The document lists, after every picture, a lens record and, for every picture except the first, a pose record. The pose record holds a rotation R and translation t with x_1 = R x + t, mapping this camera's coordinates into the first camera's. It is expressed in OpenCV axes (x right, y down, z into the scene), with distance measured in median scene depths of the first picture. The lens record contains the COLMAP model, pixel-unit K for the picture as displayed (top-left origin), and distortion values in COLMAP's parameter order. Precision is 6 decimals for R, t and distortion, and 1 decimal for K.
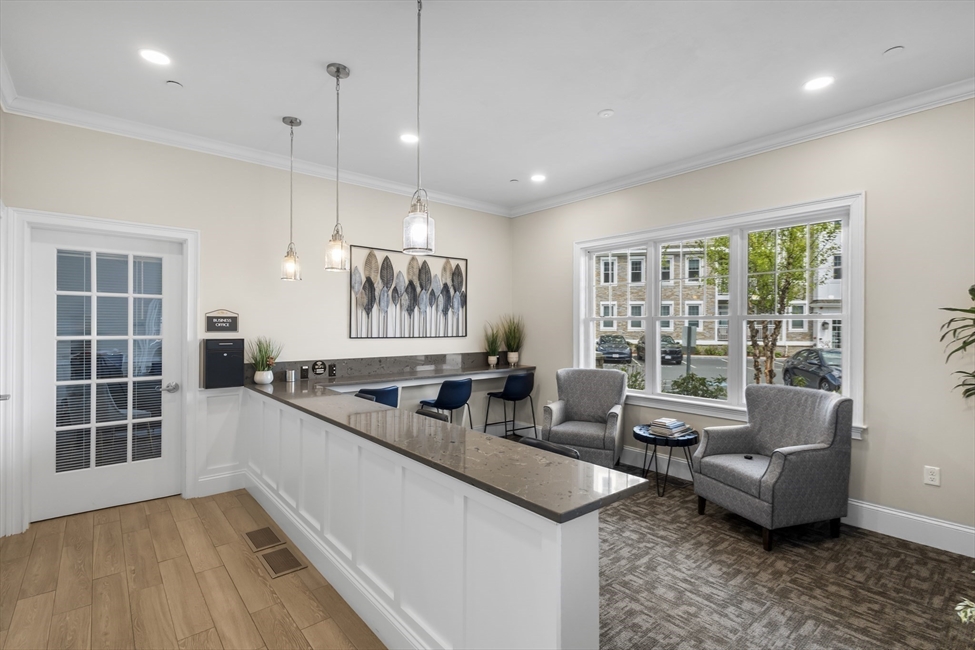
lens RADIAL K [[457.5, 0, 487.0], [0, 457.5, 325.0], [0, 0, 1]] dist [0.000030, 0.000006]
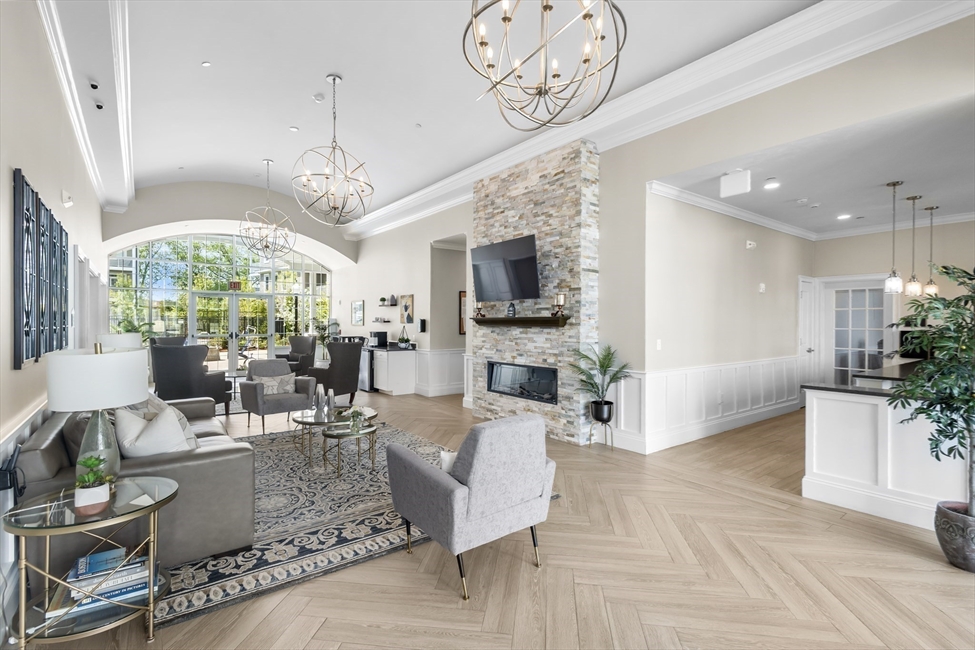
lens RADIAL K [[457.5, 0, 487.0], [0, 457.5, 323.3], [0, 0, 1]] dist [0.000030, 0.000006]
pose [[-0.049671, 0.002005, -0.998764, 1.330568], [-0.001957, 0.999996, 0.002104, 0.001023], [0.998764, 0.002059, -0.049667, -0.598336]]
